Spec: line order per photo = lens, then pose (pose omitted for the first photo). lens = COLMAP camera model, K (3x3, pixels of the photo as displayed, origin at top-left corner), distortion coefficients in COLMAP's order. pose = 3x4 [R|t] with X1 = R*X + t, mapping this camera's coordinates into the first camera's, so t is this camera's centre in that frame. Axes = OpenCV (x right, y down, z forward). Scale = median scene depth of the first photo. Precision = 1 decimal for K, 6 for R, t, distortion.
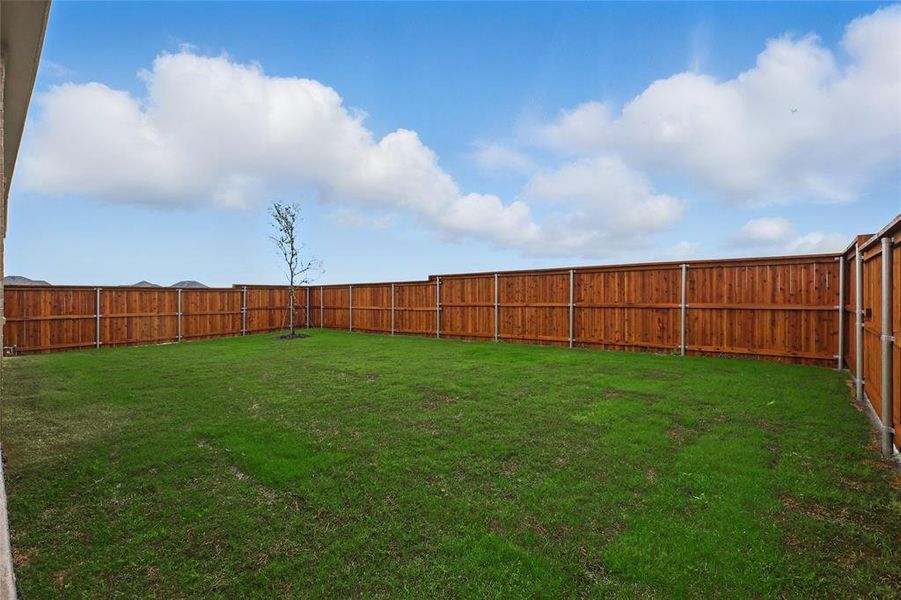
lens RADIAL K [[396.6, 0, 451.0], [0, 396.6, 296.0], [0, 0, 1]] dist [0.001494, -0.000003]
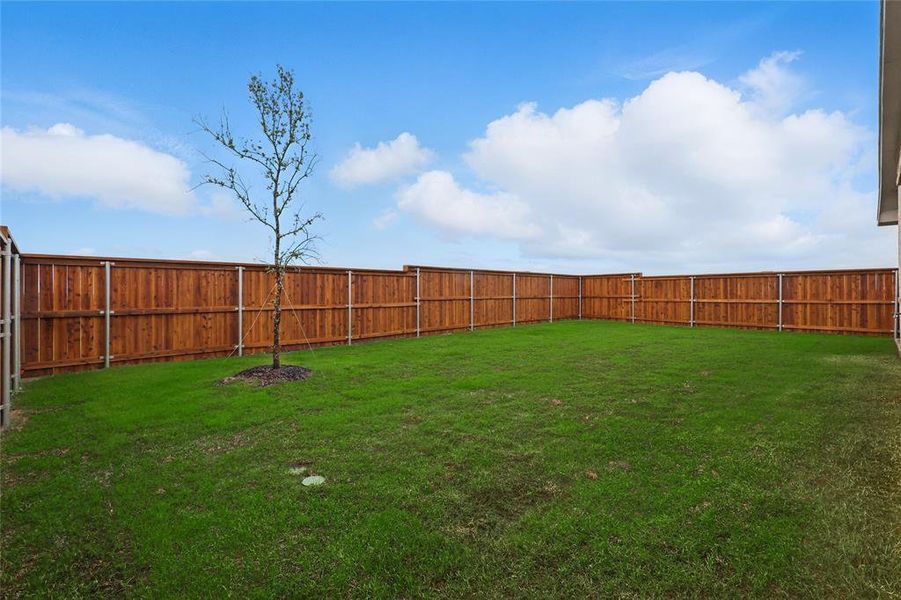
lens RADIAL K [[396.6, 0, 451.0], [0, 396.6, 296.0], [0, 0, 1]] dist [0.001494, -0.000003]
pose [[0.125525, 0.005471, 0.992075, -0.911755], [0.005677, 0.999964, -0.006233, 0.020774], [-0.992074, 0.006414, 0.125489, 0.817756]]
